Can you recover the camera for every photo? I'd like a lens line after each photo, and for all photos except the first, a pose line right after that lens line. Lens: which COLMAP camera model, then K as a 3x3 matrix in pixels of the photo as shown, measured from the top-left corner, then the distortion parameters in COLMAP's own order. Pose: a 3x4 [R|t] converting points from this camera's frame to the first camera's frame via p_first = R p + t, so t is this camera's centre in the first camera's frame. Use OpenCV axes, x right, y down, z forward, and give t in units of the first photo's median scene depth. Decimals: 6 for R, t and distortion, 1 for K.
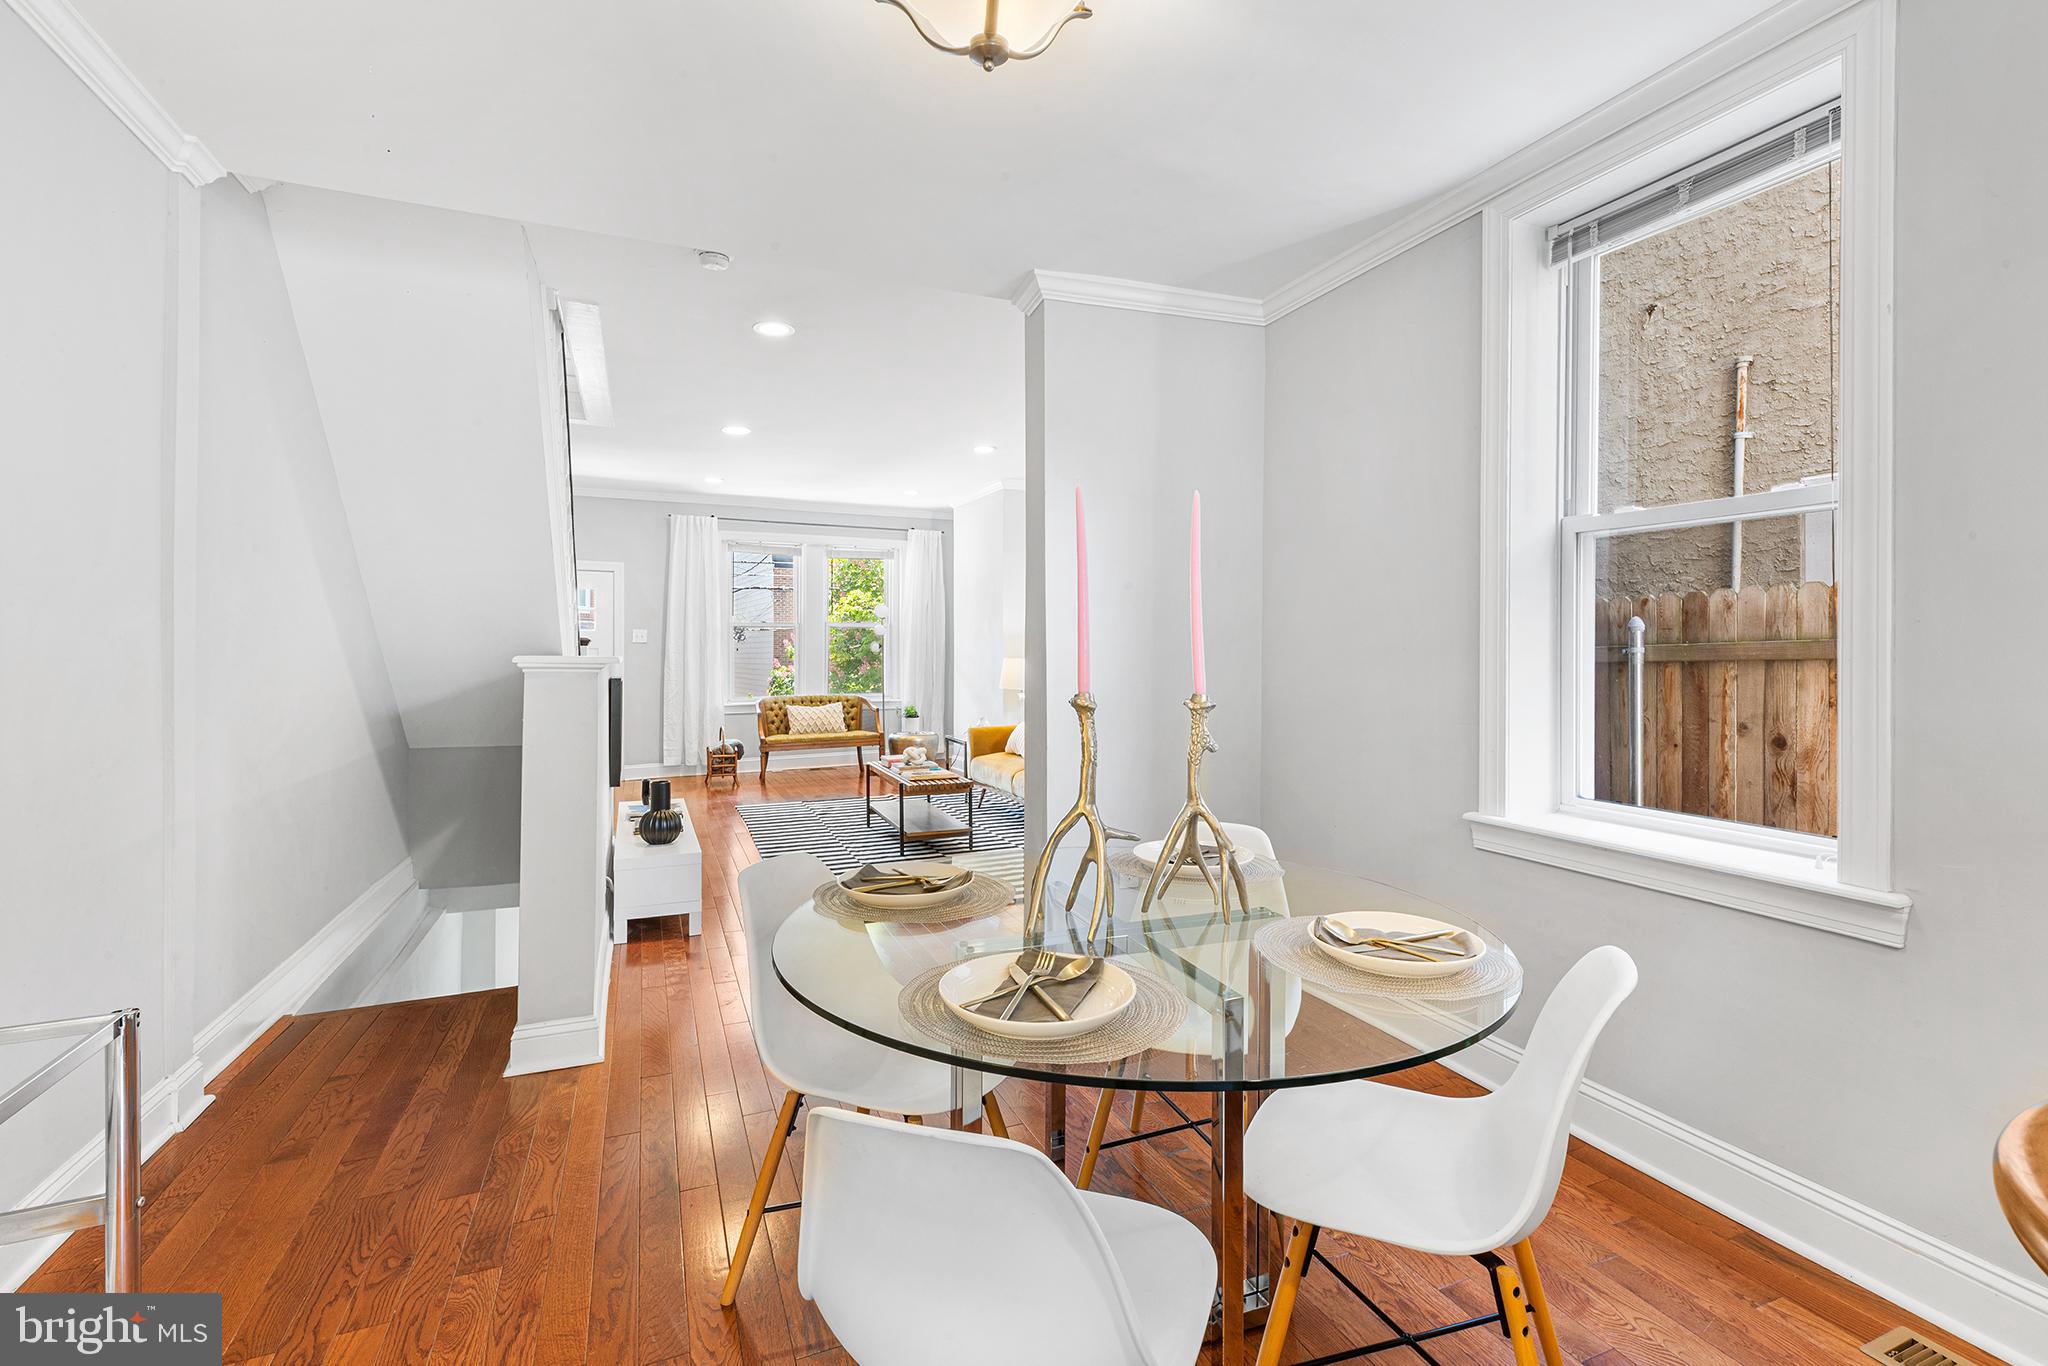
lens RADIAL K [[930.0, 0, 1022.1], [0, 930.0, 651.7], [0, 0, 1]] dist [0.002028, -0.000698]
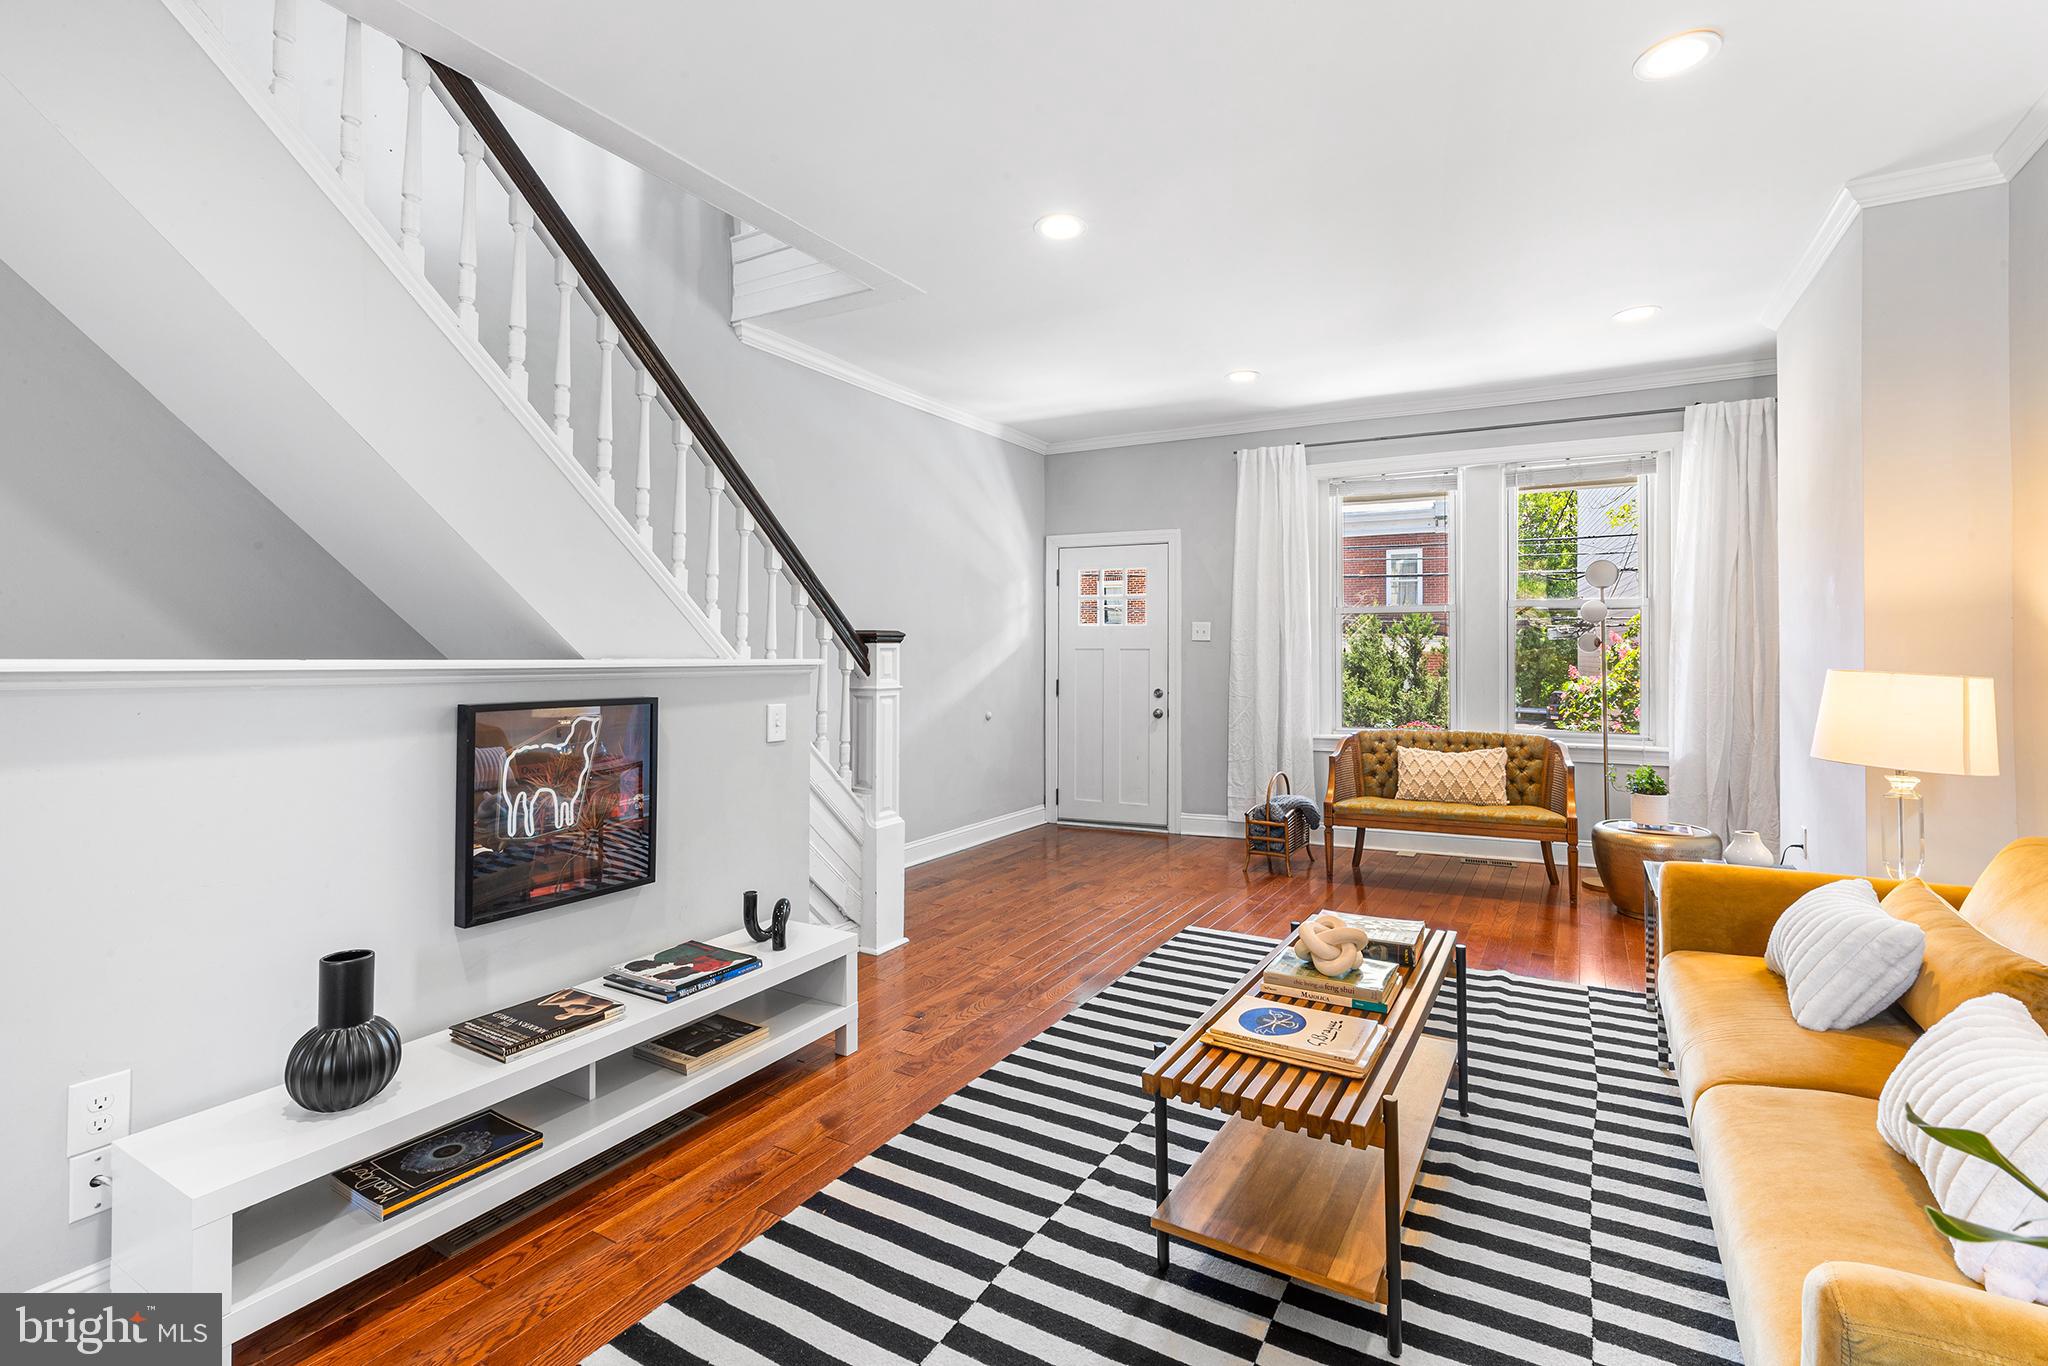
lens RADIAL K [[925.6, 0, 1013.4], [0, 925.6, 638.1], [0, 0, 1]] dist [0.001816, -0.000360]
pose [[0.598202, -0.014454, -0.801215, 0.065404], [-0.000855, 0.999825, -0.018675, 0.001616], [0.801345, 0.011856, 0.598085, 0.468705]]
